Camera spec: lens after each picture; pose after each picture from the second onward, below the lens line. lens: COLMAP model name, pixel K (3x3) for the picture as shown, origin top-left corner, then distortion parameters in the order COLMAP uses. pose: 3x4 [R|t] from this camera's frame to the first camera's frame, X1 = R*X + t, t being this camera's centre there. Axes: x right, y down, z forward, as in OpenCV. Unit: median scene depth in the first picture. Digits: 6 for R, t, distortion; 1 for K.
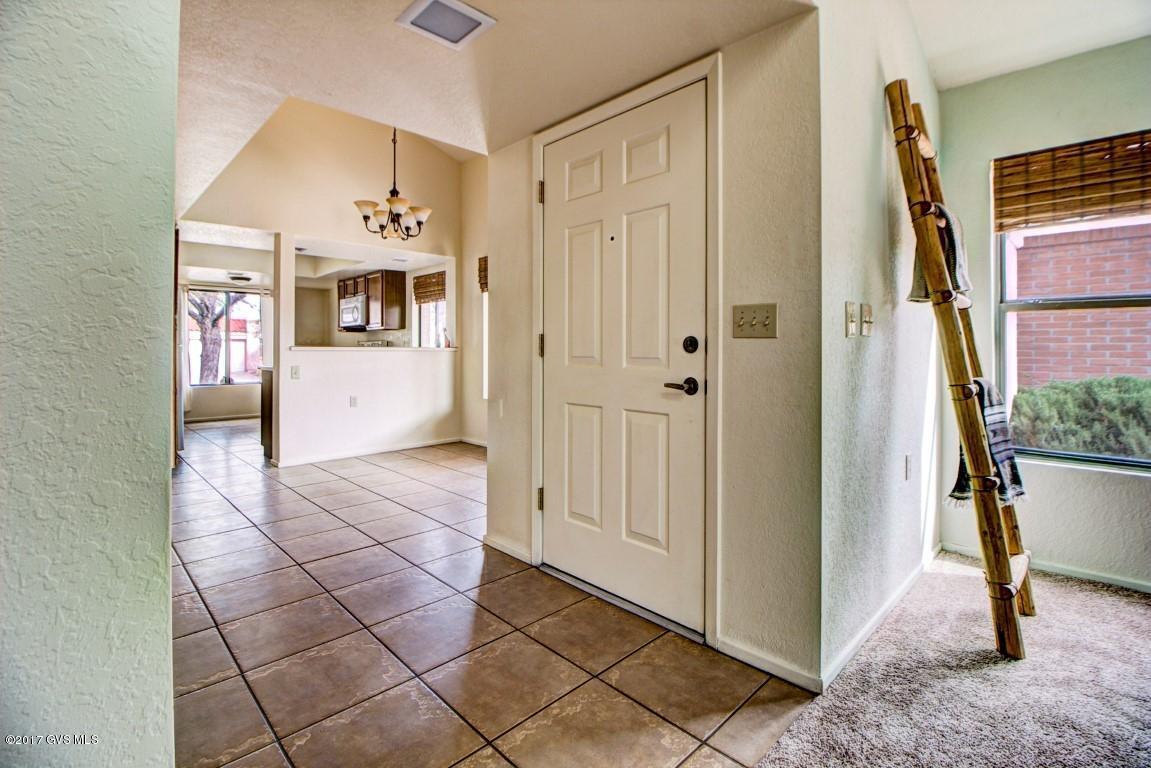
lens RADIAL K [[509.6, 0, 580.4], [0, 509.6, 356.6], [0, 0, 1]] dist [0.000017, -0.009089]
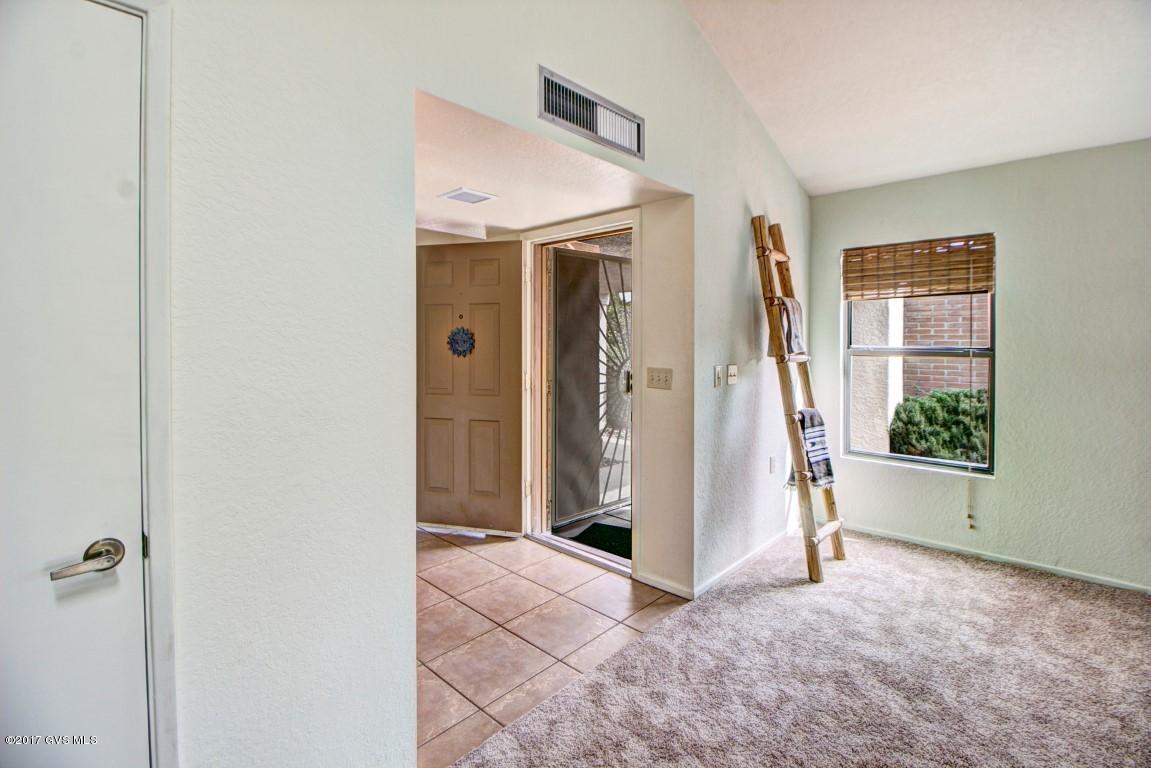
lens RADIAL K [[509.6, 0, 580.4], [0, 509.6, 356.6], [0, 0, 1]] dist [0.000017, -0.009089]
pose [[0.999069, -0.000412, 0.043144, 0.017878], [-0.000376, 0.999834, 0.018241, -0.150343], [-0.043144, -0.018240, 0.998902, -0.550943]]
